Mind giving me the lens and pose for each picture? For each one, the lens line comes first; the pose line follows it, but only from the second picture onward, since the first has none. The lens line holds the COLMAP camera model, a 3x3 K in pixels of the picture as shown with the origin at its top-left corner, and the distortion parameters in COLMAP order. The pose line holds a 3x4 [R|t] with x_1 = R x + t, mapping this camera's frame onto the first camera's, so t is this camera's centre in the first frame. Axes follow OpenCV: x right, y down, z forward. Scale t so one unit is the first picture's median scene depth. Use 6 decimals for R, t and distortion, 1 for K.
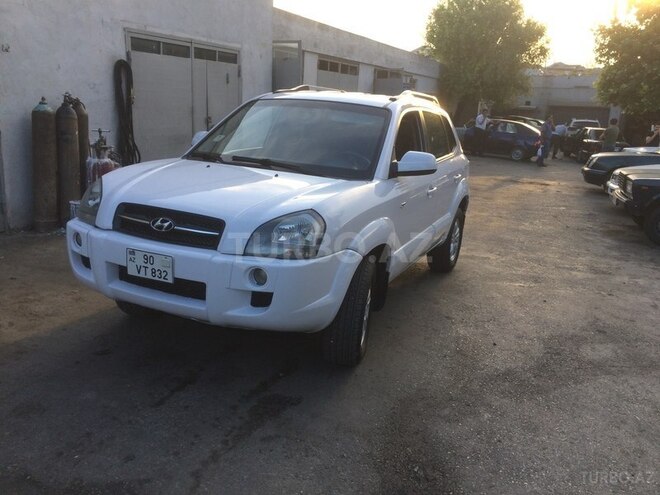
lens RADIAL K [[562.5, 0, 330.0], [0, 562.5, 247.5], [0, 0, 1]] dist [0.090898, -0.127761]
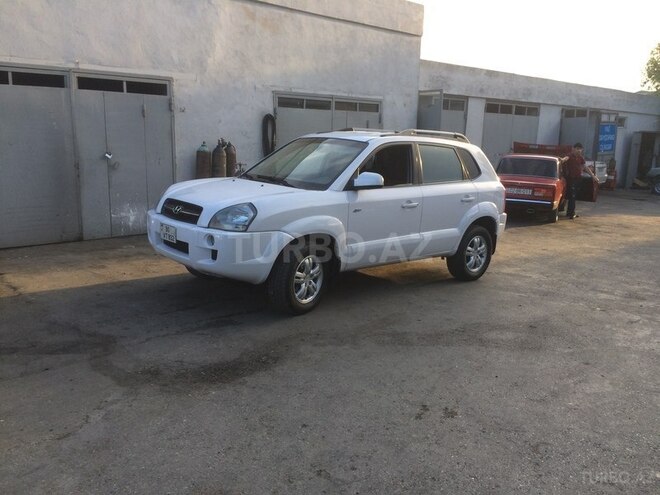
lens RADIAL K [[562.5, 0, 330.0], [0, 562.5, 247.5], [0, 0, 1]] dist [0.090898, -0.127761]
pose [[0.911127, 0.057186, -0.408140, 0.381308], [-0.087825, 0.994520, -0.056714, 0.059602], [0.402660, 0.087519, 0.911156, -0.166544]]
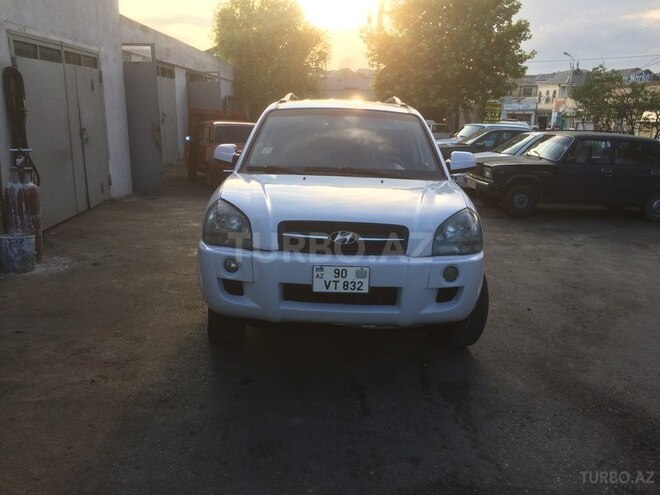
lens RADIAL K [[567.0, 0, 330.0], [0, 567.0, 247.5], [0, 0, 1]] dist [0.088283, -0.127362]
pose [[0.913785, -0.123439, 0.386988, -0.329081], [0.125096, 0.991922, 0.021012, -0.021770], [-0.386456, 0.029211, 0.921845, 0.034396]]
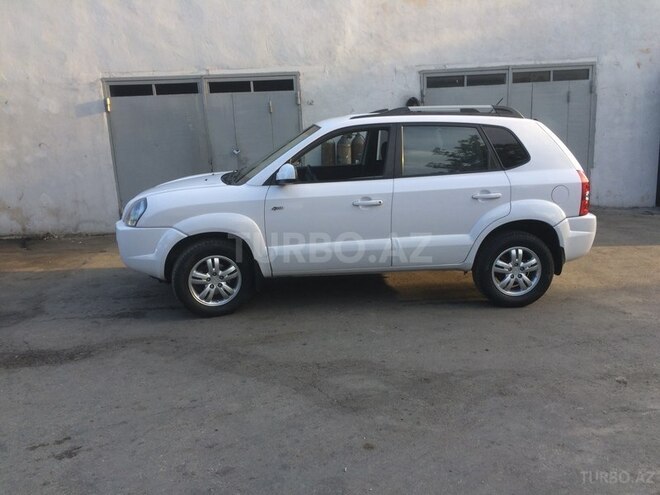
lens RADIAL K [[562.5, 0, 330.0], [0, 562.5, 247.5], [0, 0, 1]] dist [0.090898, -0.127761]
pose [[0.478993, 0.119320, -0.869671, 0.742880], [-0.159067, 0.986115, 0.047686, -0.040335], [0.863286, 0.115495, 0.491323, 0.307137]]
